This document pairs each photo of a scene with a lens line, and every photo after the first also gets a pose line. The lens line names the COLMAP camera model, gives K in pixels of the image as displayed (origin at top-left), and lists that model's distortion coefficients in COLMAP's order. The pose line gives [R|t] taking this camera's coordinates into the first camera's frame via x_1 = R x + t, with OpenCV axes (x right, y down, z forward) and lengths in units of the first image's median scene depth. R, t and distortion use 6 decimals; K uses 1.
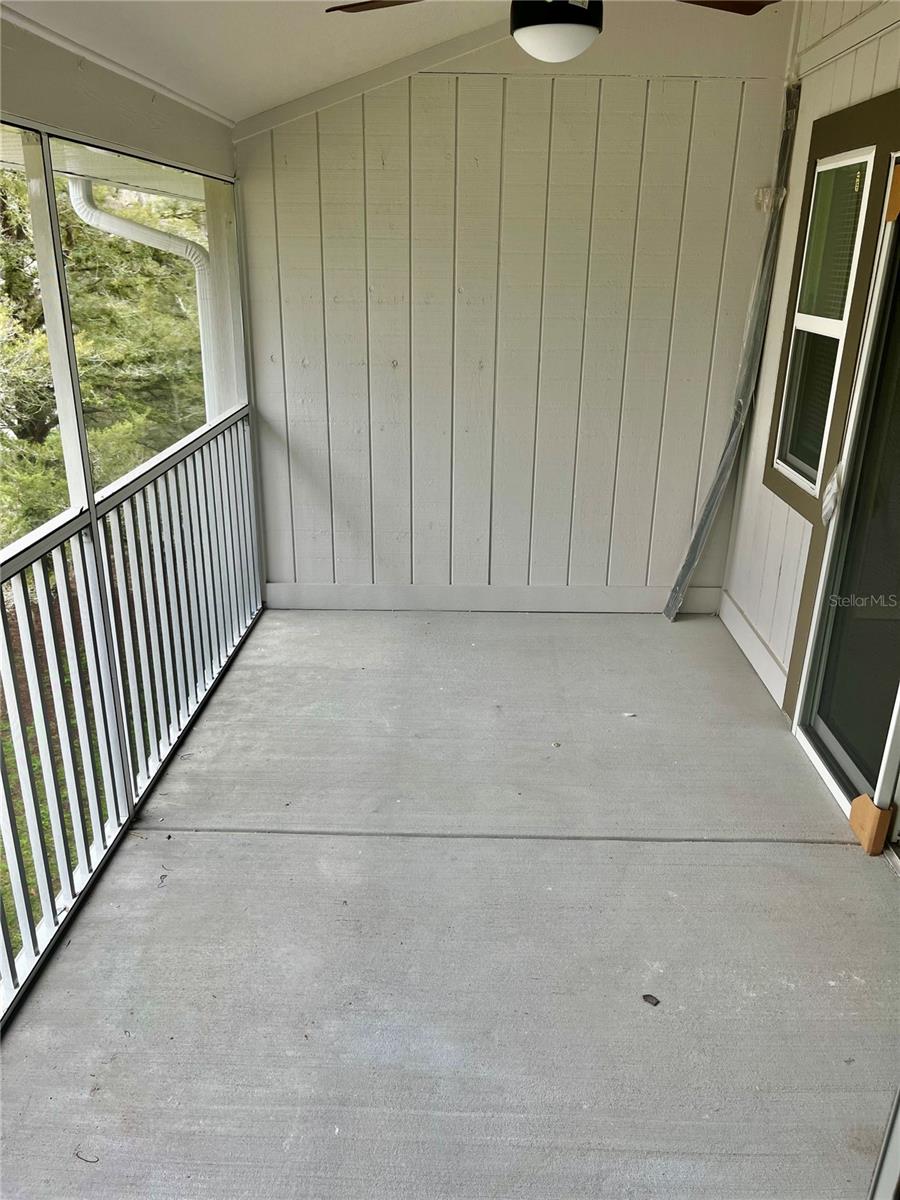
lens RADIAL K [[908.5, 0, 457.9], [0, 908.5, 598.6], [0, 0, 1]] dist [0.031548, -0.042345]
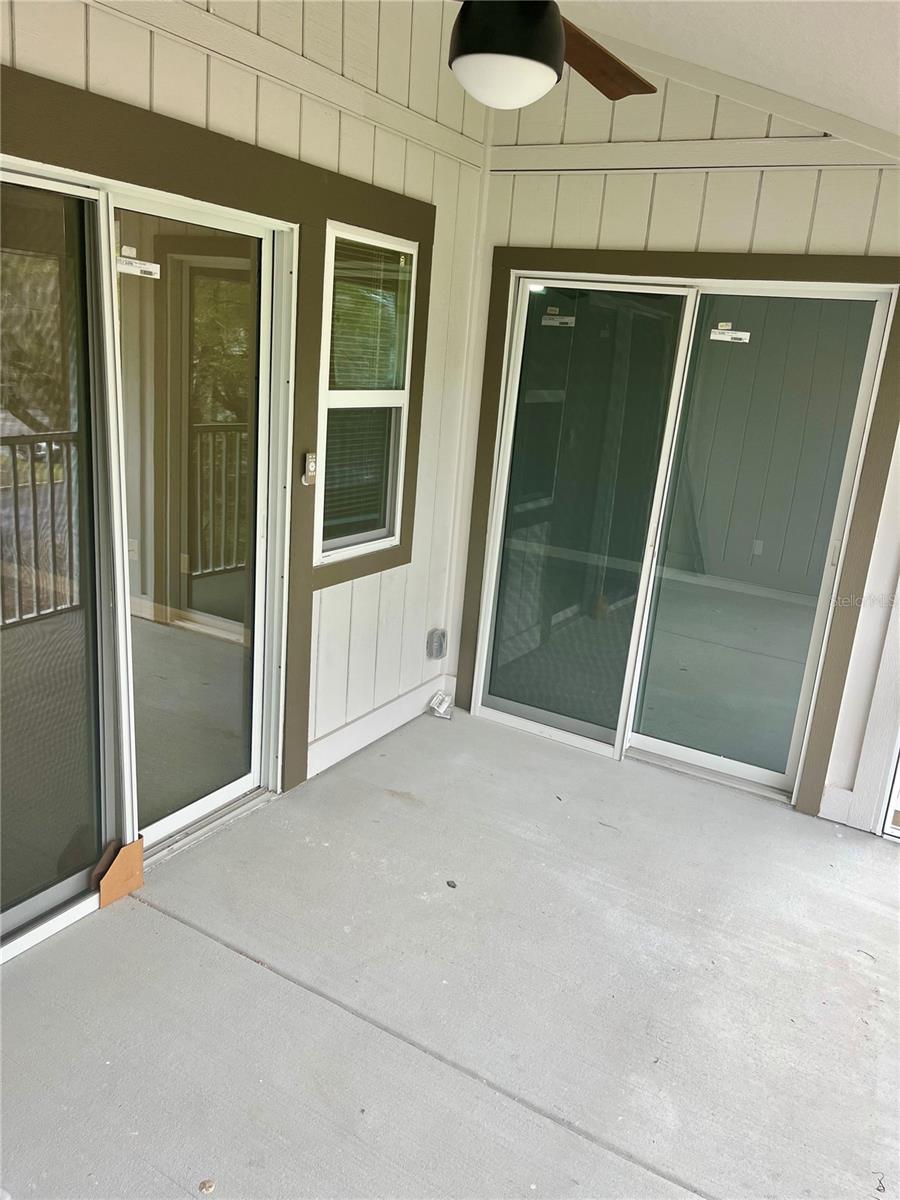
lens RADIAL K [[908.5, 0, 452.9], [0, 908.5, 598.5], [0, 0, 1]] dist [0.031548, -0.042345]
pose [[-0.873987, -0.204604, 0.440776, -0.180537], [0.089284, 0.823991, 0.559525, -0.403461], [-0.477677, 0.528372, -0.701889, 1.061672]]
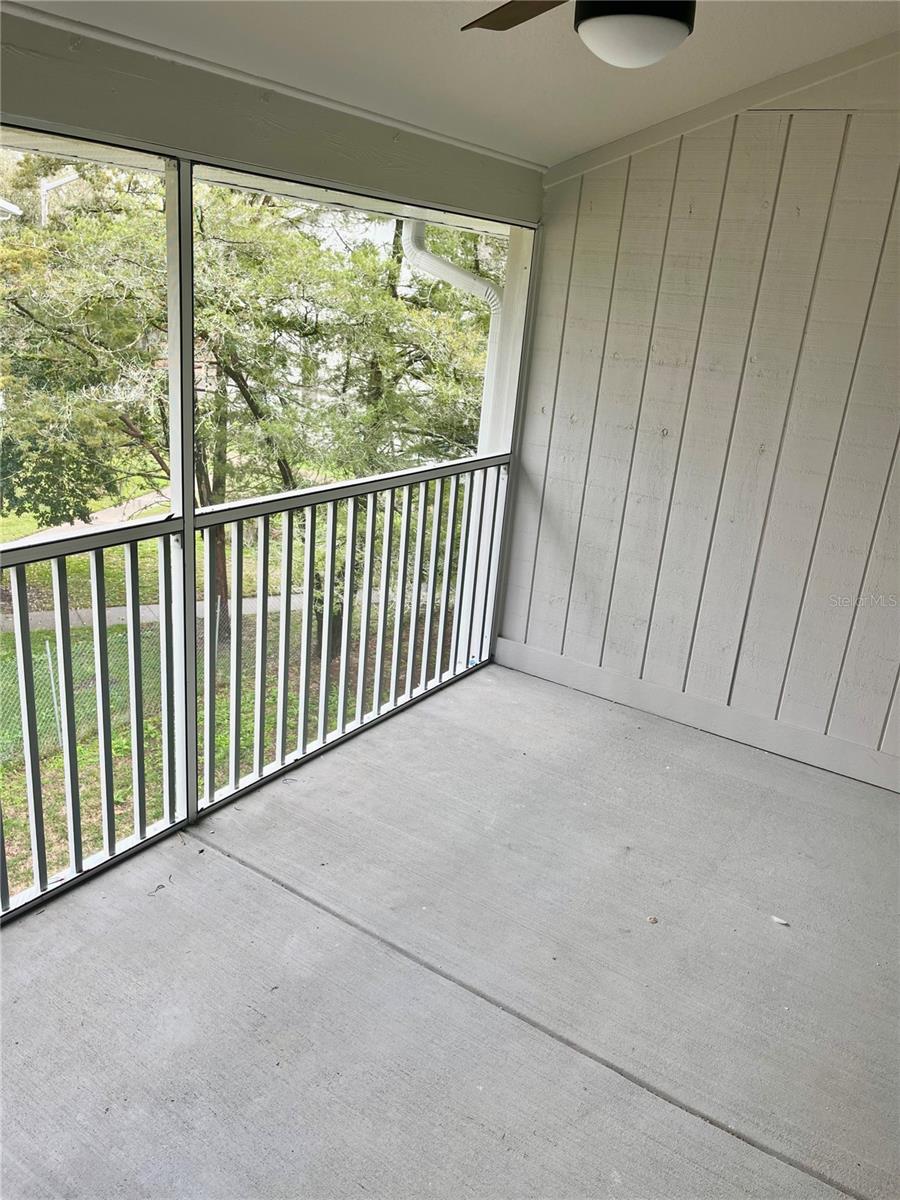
lens RADIAL K [[908.5, 0, 444.6], [0, 908.5, 597.7], [0, 0, 1]] dist [0.031548, -0.042345]
pose [[0.843407, 0.228988, -0.486034, 0.262889], [-0.257352, 0.966279, 0.008670, -0.067342], [0.471630, 0.117770, 0.873897, 0.174025]]
